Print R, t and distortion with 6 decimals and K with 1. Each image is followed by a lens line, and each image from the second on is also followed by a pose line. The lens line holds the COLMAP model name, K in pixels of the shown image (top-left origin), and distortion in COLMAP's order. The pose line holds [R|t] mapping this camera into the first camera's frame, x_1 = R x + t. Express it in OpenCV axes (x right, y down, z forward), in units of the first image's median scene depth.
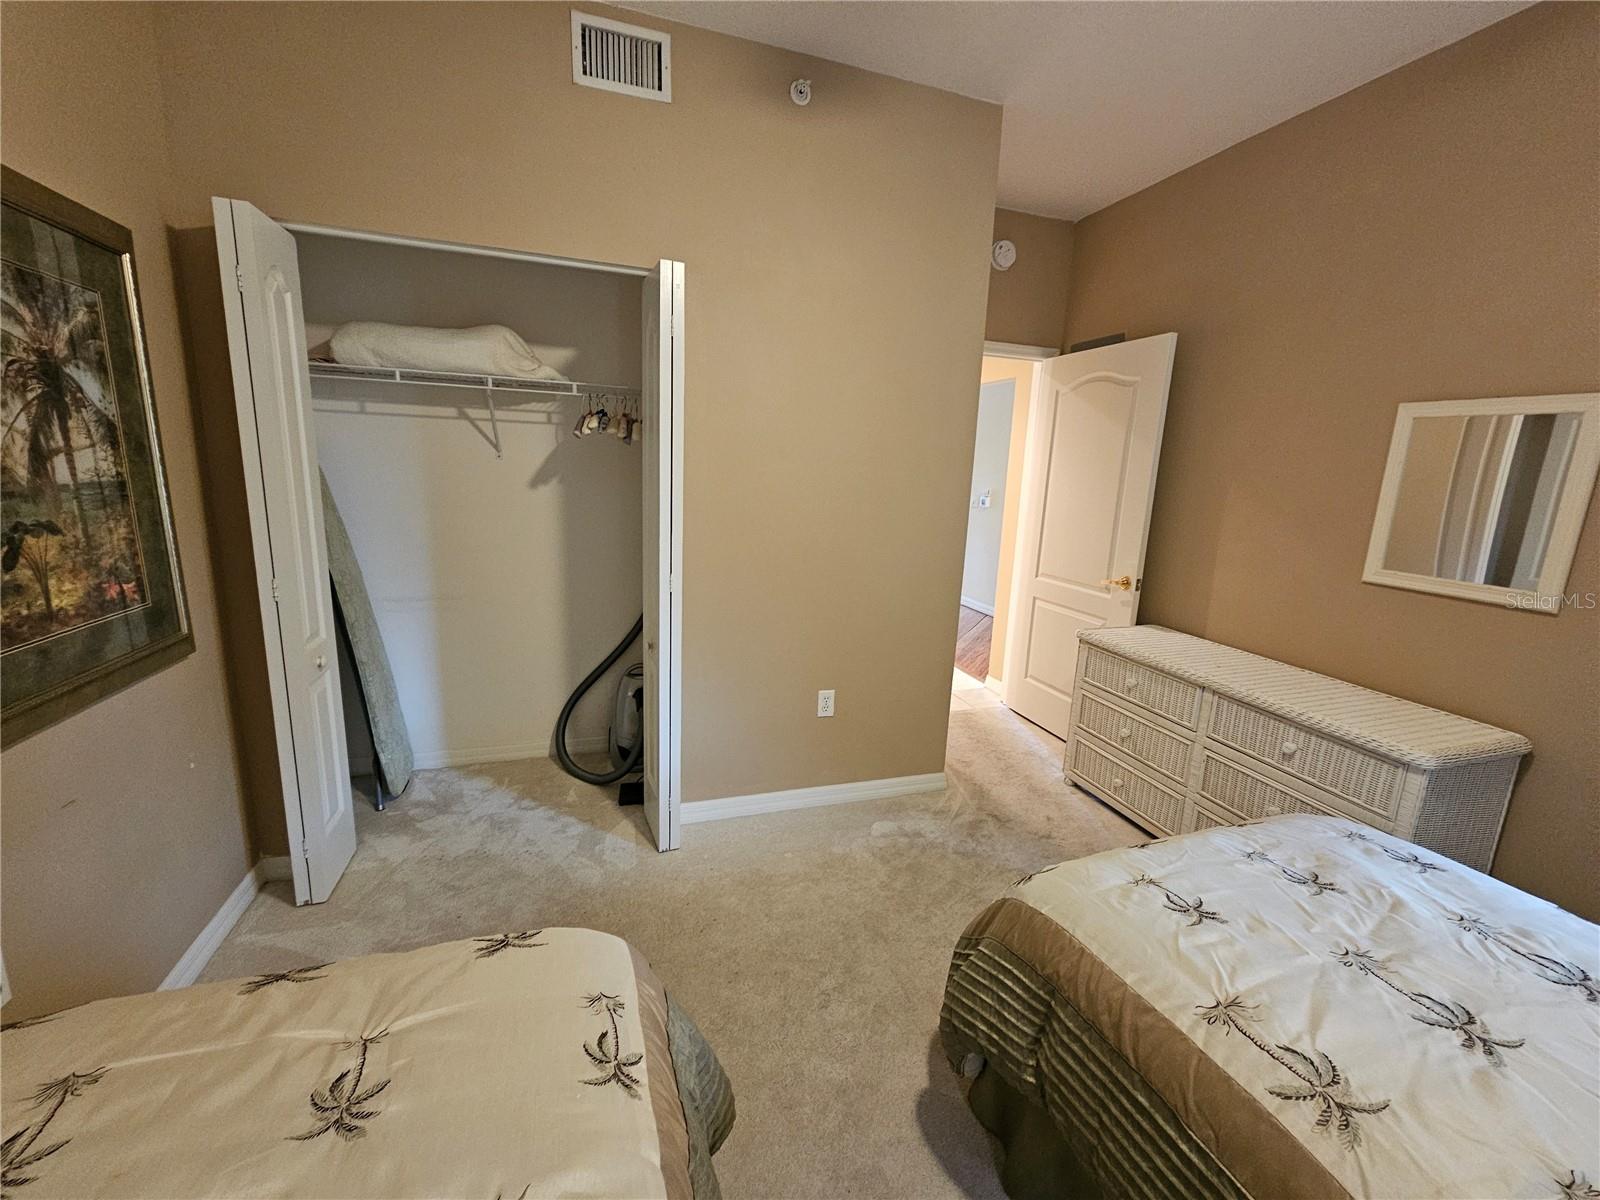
lens RADIAL K [[657.7, 0, 802.4], [0, 657.7, 596.2], [0, 0, 1]] dist [0.000536, -0.000392]
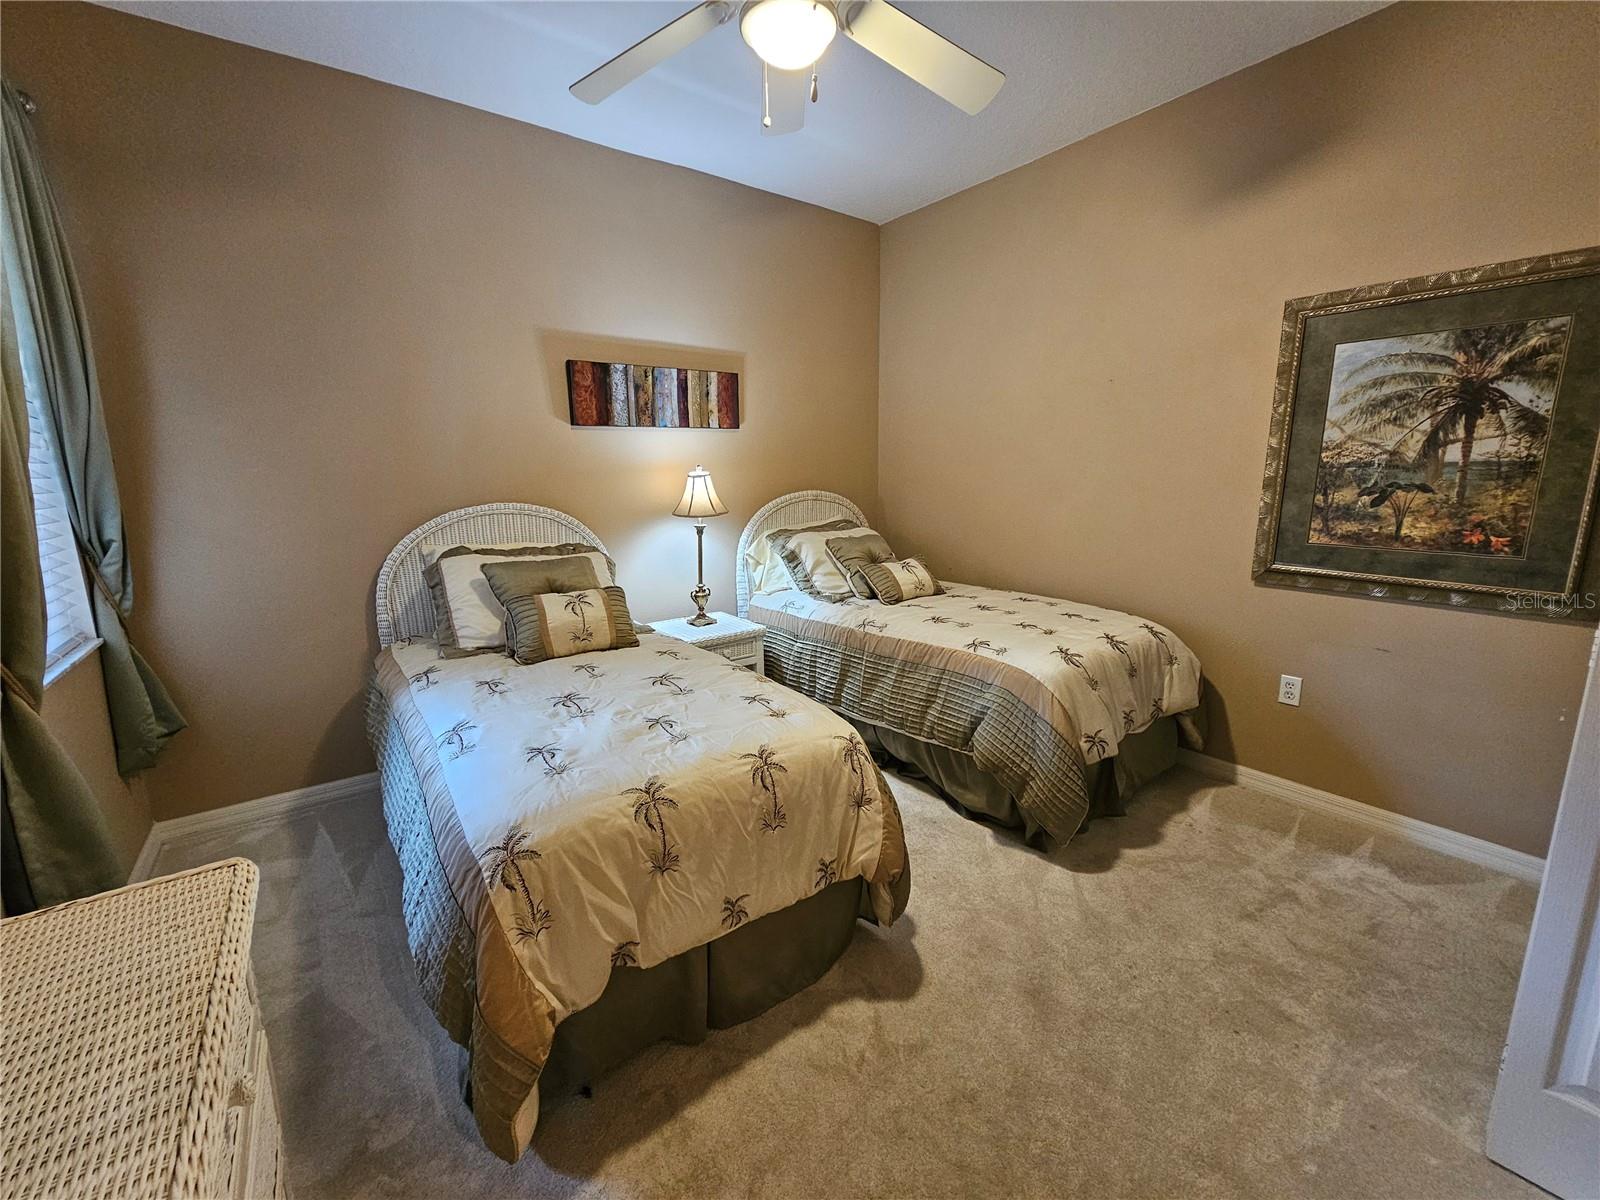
lens RADIAL K [[657.7, 0, 803.2], [0, 657.7, 596.3], [0, 0, 1]] dist [0.000536, -0.000392]
pose [[-0.952543, 0.026109, -0.303282, 0.882109], [-0.087261, 0.931081, 0.354223, -0.306968], [0.291628, 0.363877, -0.884616, 2.154802]]
